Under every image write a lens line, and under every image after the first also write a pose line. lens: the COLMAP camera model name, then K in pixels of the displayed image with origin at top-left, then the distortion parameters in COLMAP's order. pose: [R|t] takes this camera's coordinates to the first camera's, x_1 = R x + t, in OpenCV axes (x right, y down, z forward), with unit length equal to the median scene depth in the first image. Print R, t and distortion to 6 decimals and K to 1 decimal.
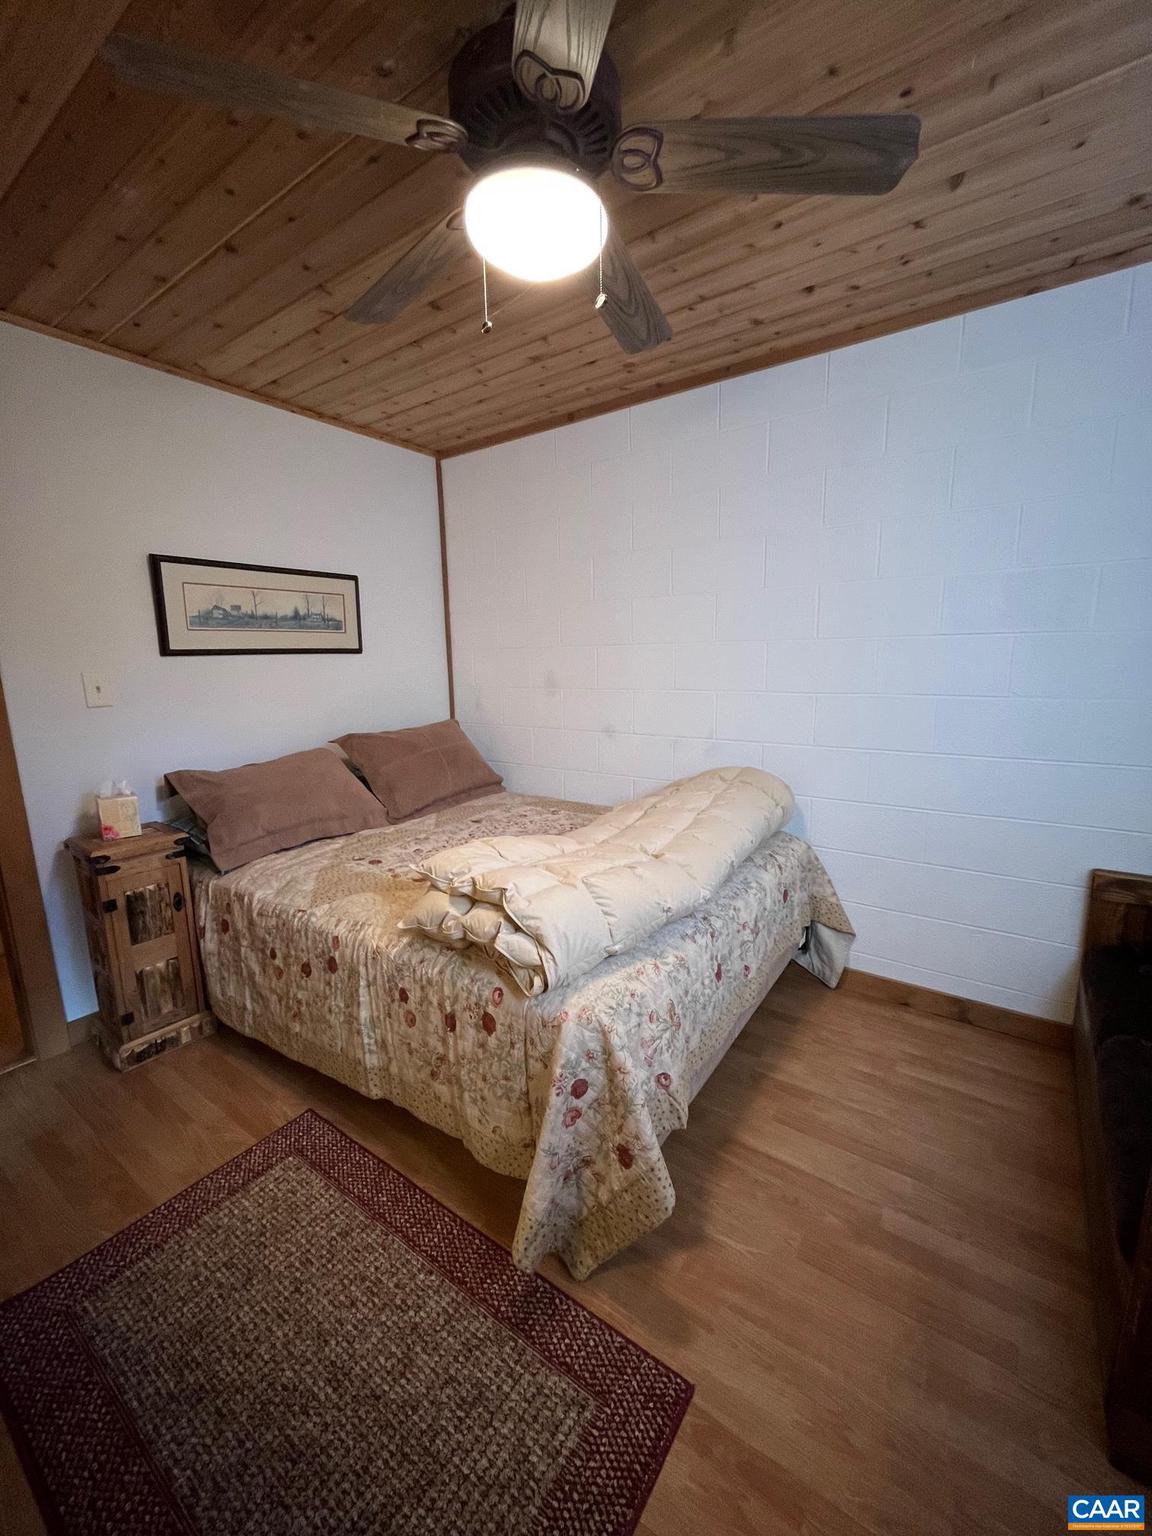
lens RADIAL K [[618.4, 0, 575.0], [0, 618.4, 766.6], [0, 0, 1]] dist [-0.002614, -0.000760]
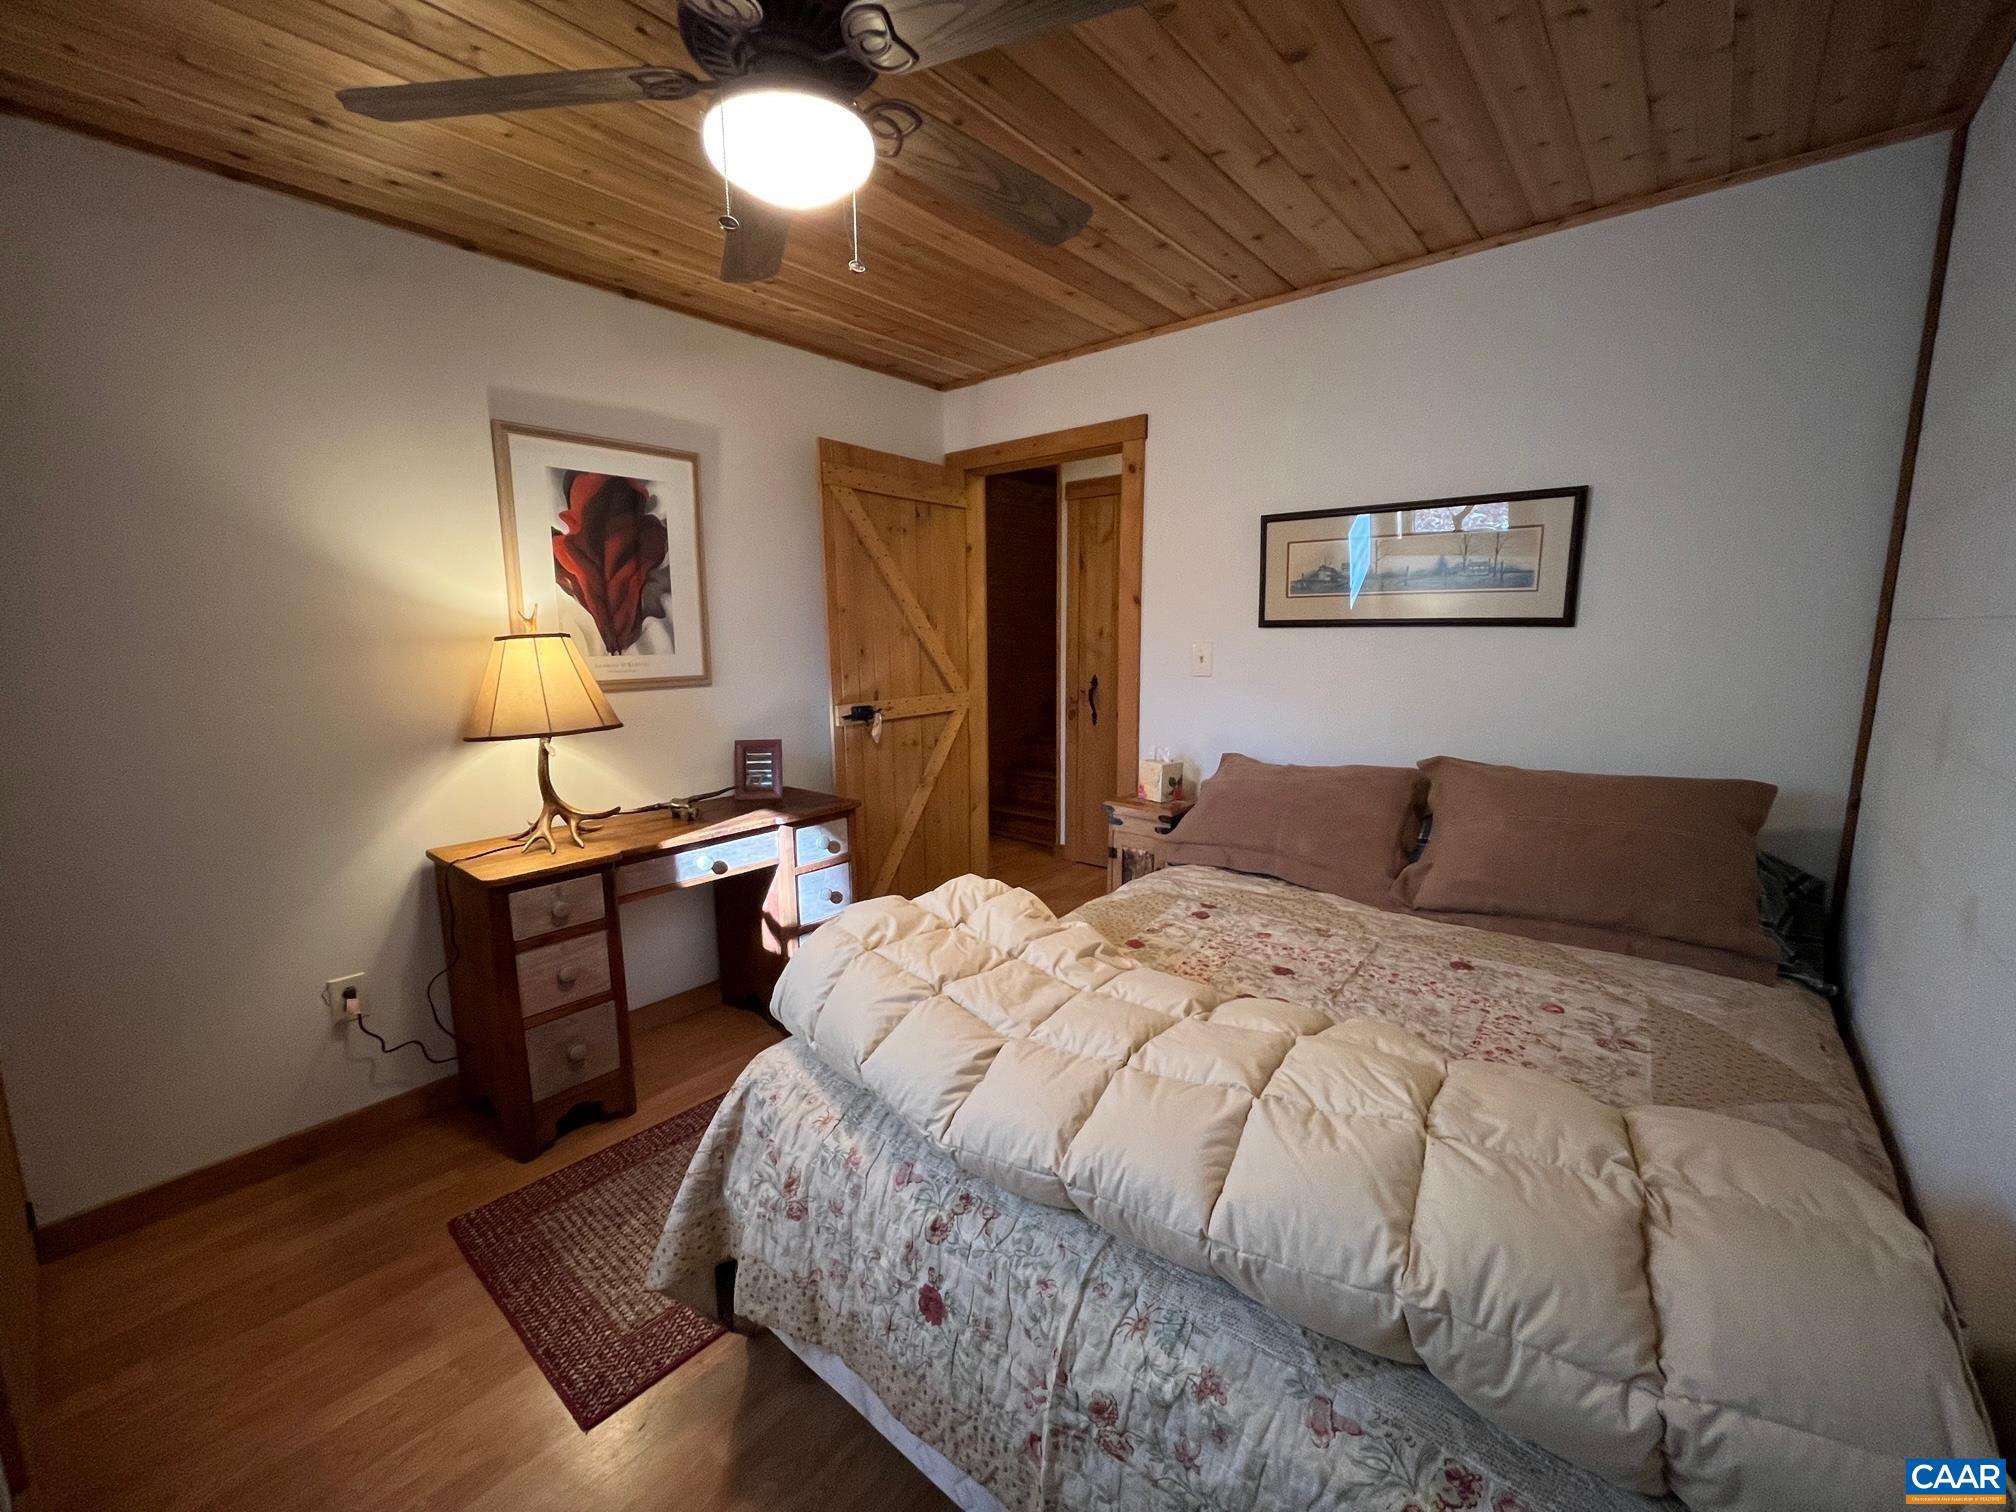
lens RADIAL K [[811.6, 0, 1004.9], [0, 811.6, 759.1], [0, 0, 1]] dist [-0.002614, -0.000760]
pose [[-0.089183, 0.182325, -0.979185, 0.570748], [-0.171872, 0.965538, 0.195438, -0.162160], [0.981074, 0.185725, -0.054773, 0.742186]]
